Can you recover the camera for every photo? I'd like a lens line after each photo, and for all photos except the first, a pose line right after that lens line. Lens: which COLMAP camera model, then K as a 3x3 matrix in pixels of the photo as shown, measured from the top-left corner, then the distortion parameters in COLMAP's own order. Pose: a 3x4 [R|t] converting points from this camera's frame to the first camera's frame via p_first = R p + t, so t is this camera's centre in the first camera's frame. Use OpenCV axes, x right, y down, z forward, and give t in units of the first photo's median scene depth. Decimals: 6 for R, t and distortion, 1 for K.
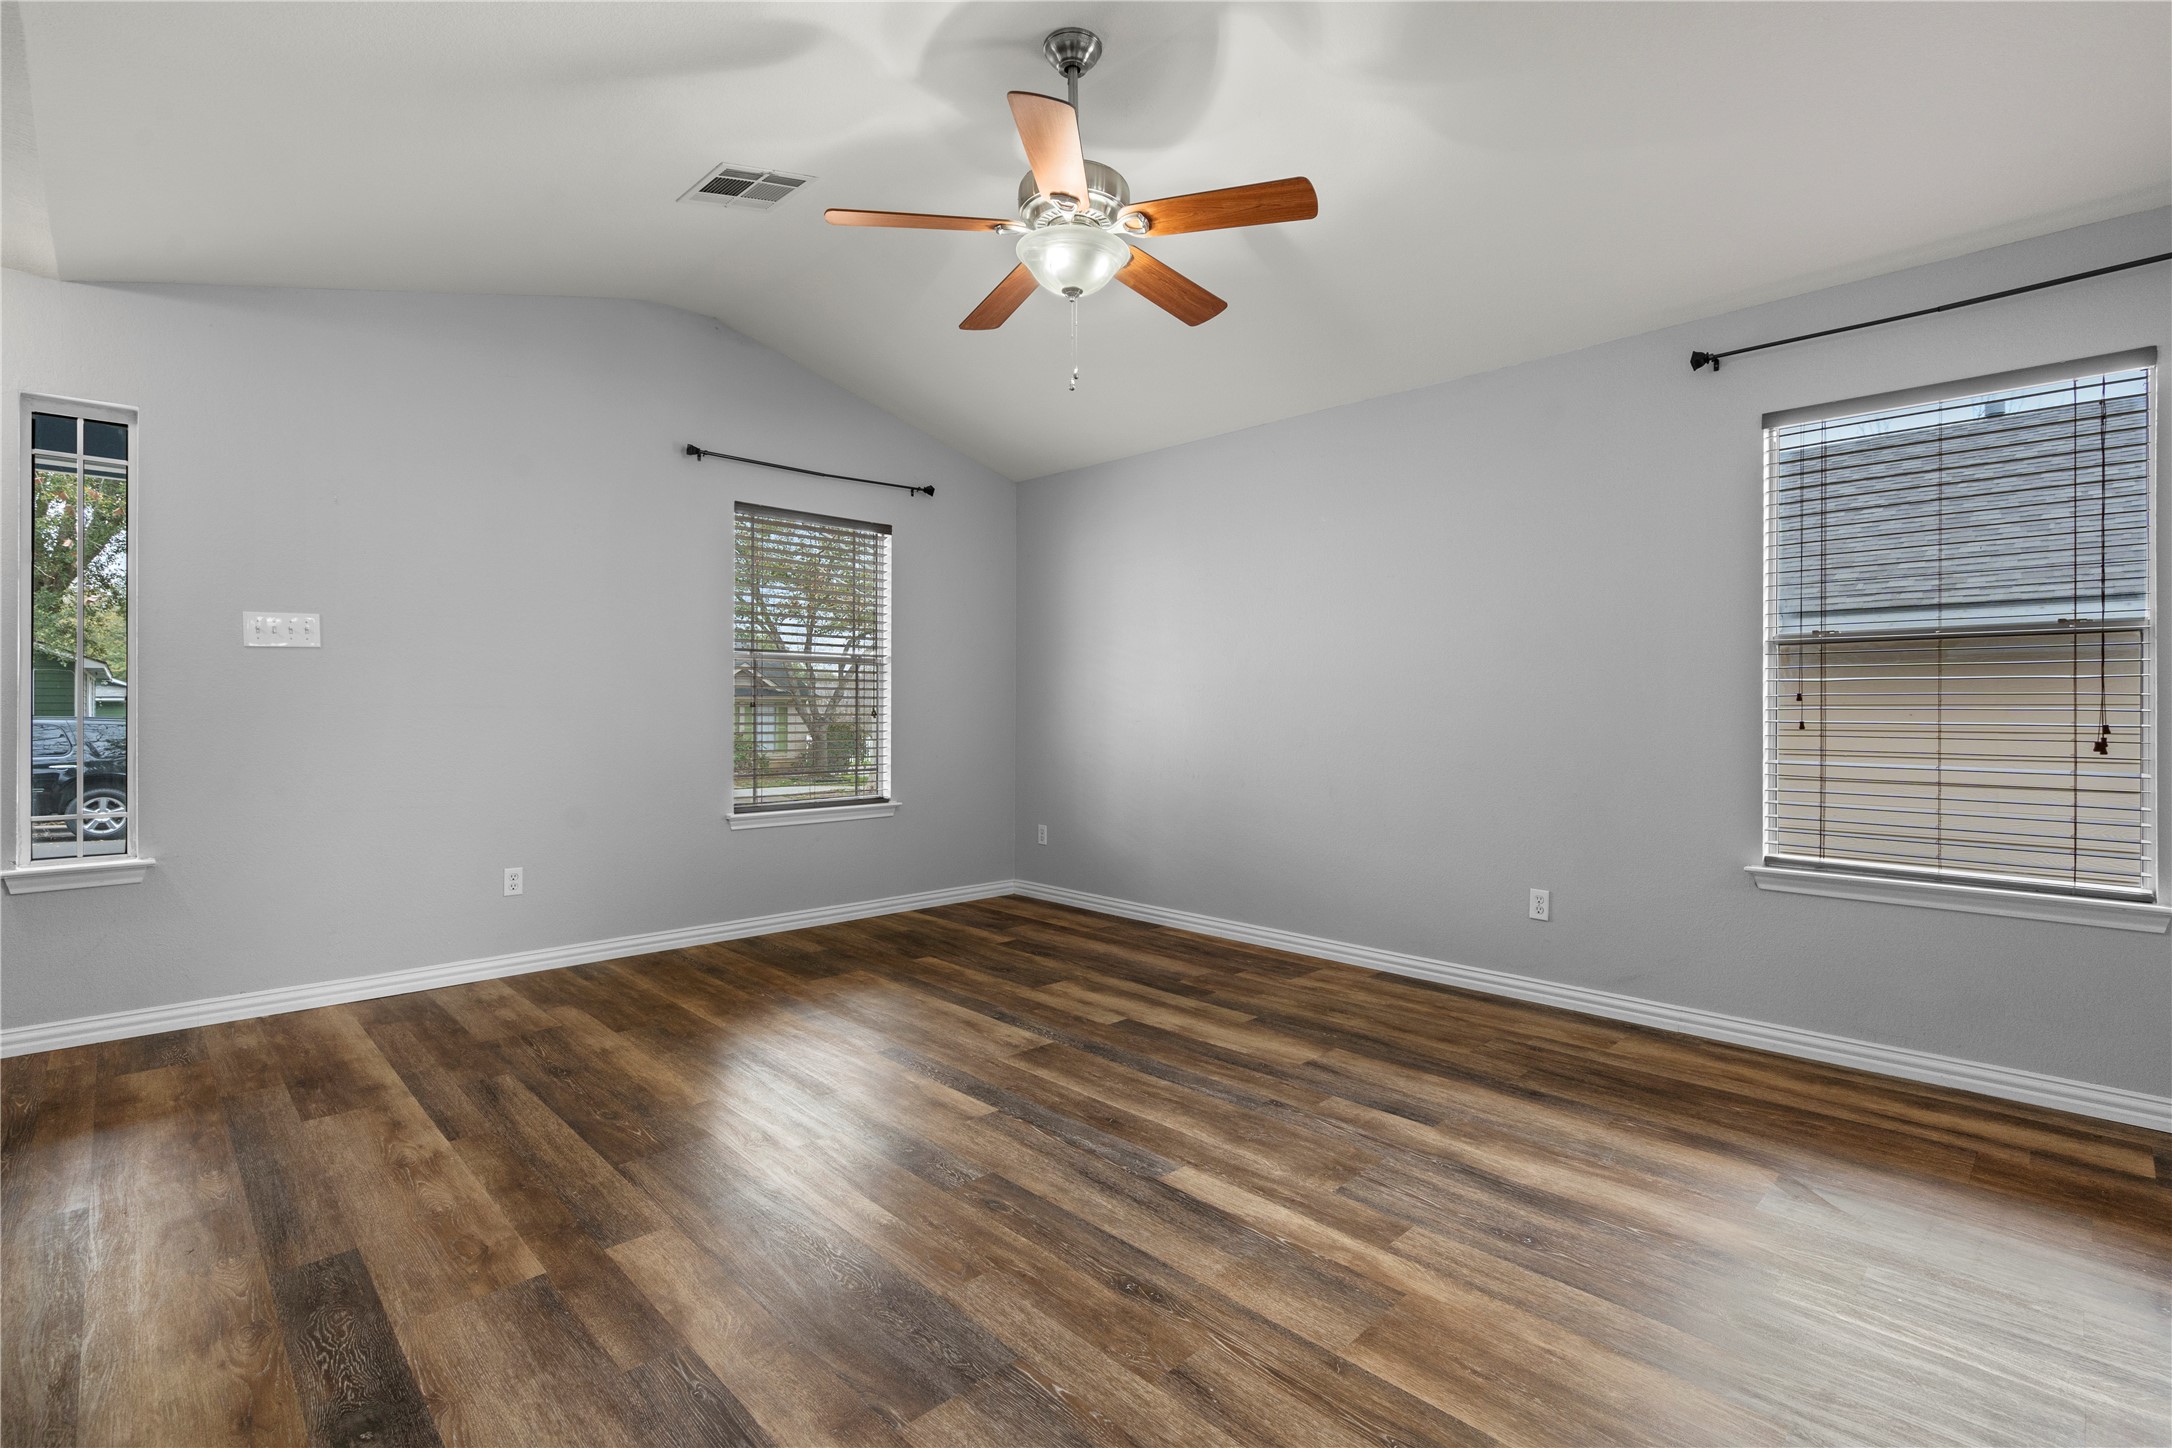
lens RADIAL K [[992.5, 0, 1086.0], [0, 992.5, 724.0], [0, 0, 1]] dist [0.001742, 0.000220]
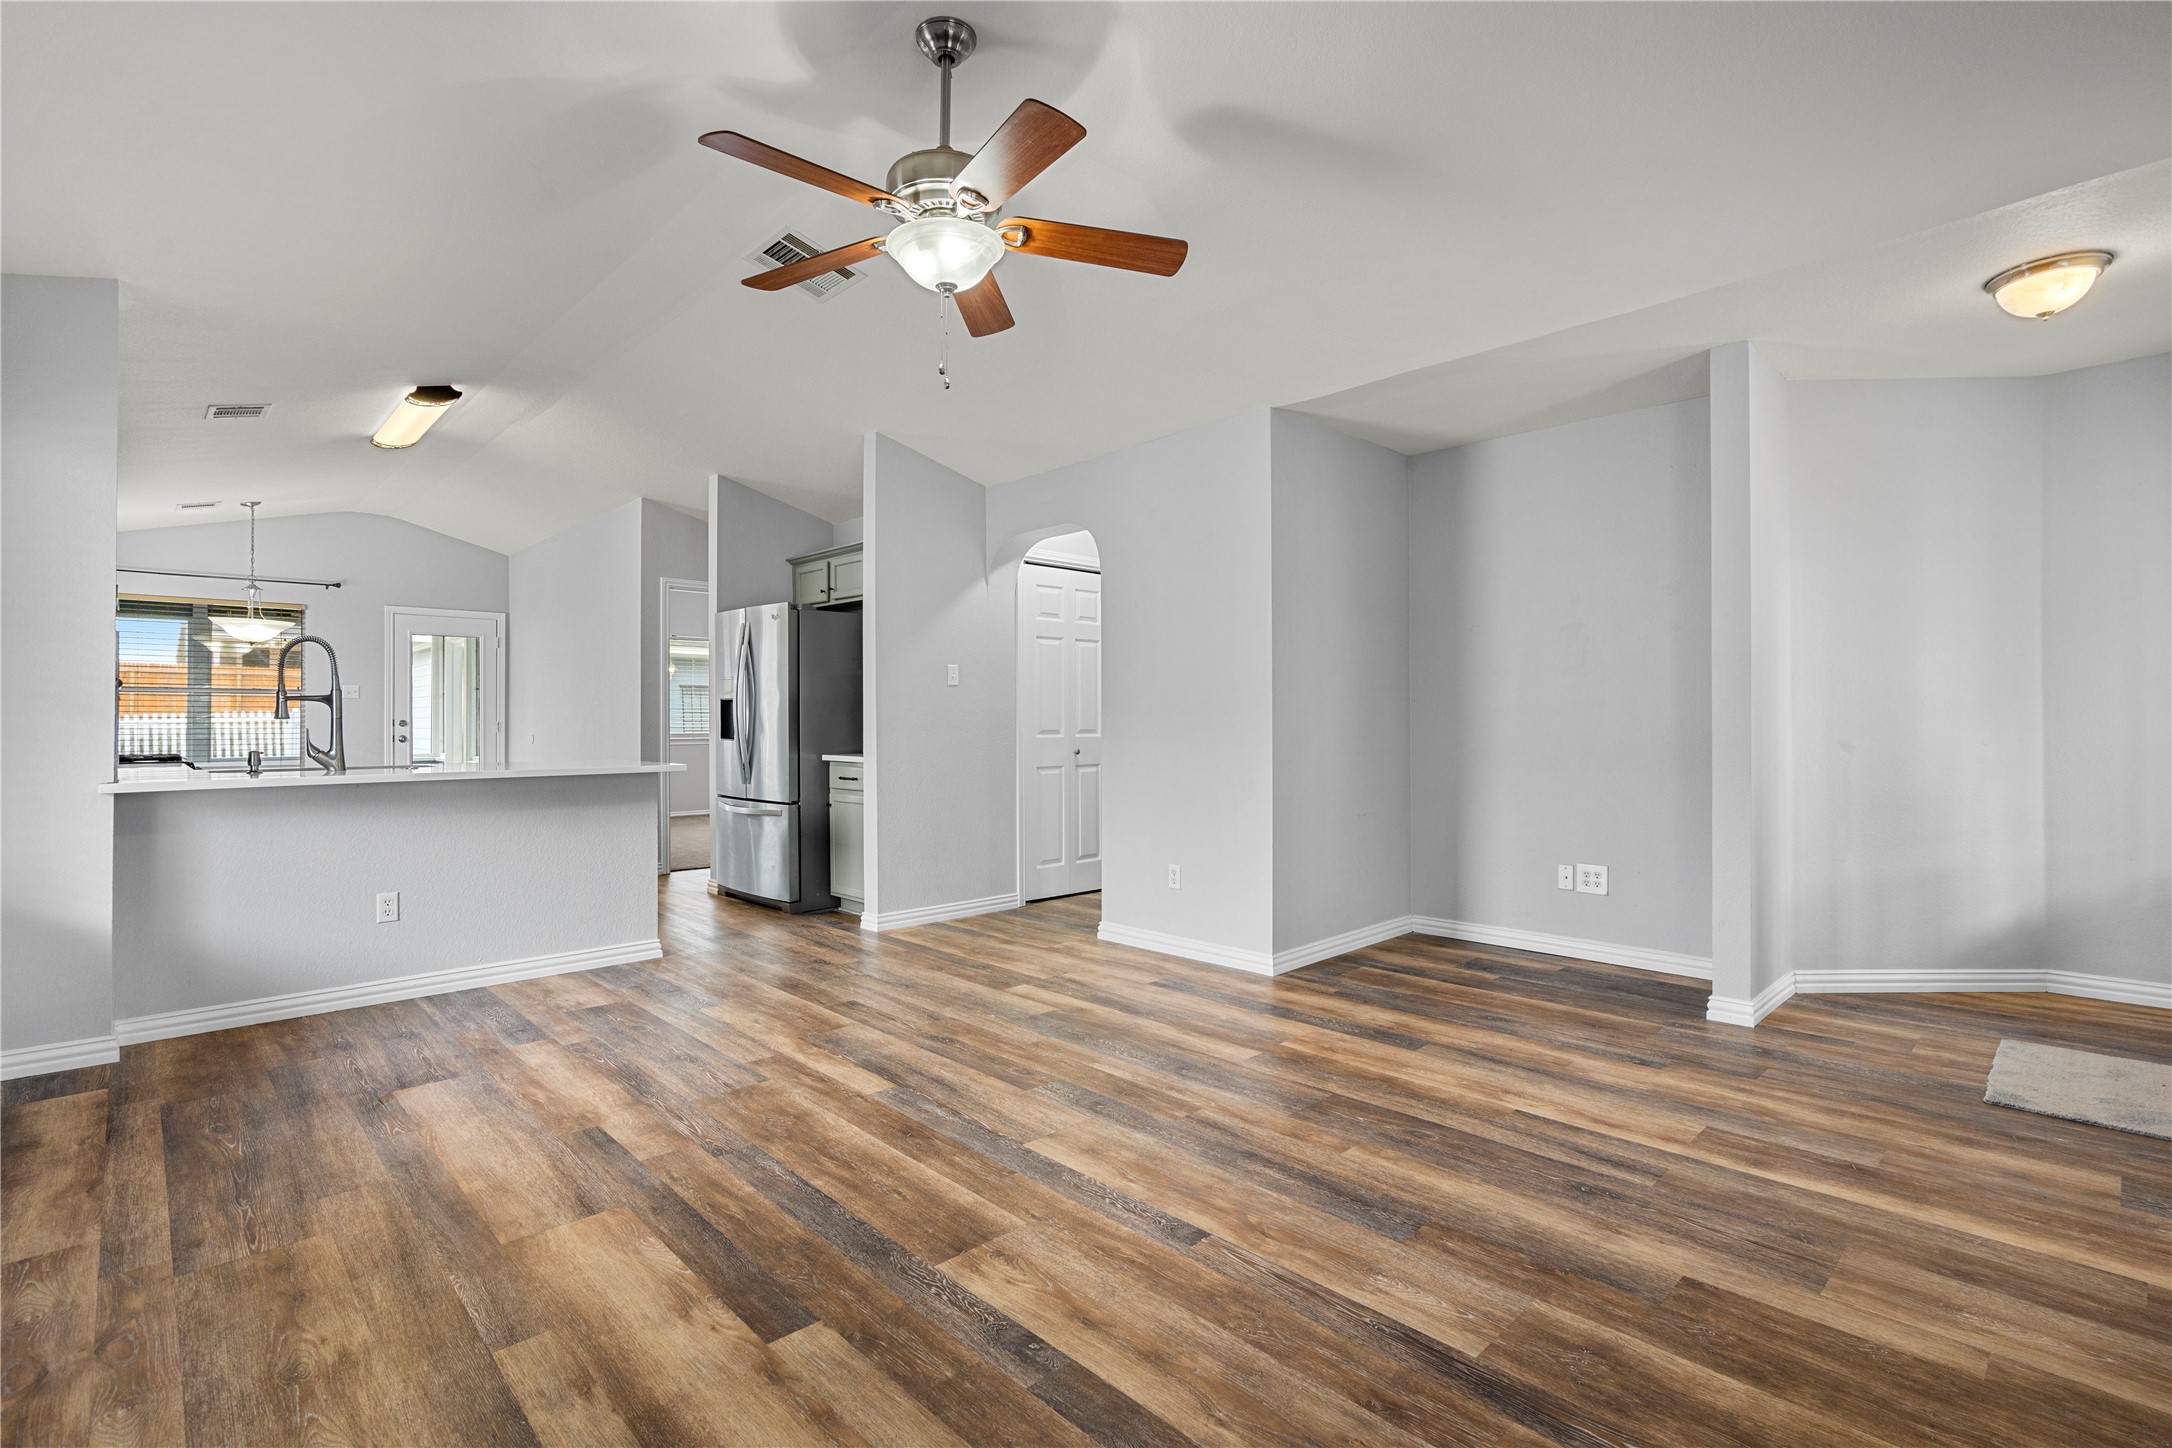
lens RADIAL K [[992.5, 0, 1086.0], [0, 992.5, 724.0], [0, 0, 1]] dist [0.001742, 0.000220]
pose [[-0.999937, -0.001284, 0.011193, -0.162697], [-0.001095, 0.999856, 0.016906, -0.026482], [-0.011213, 0.016893, -0.999794, 1.991797]]
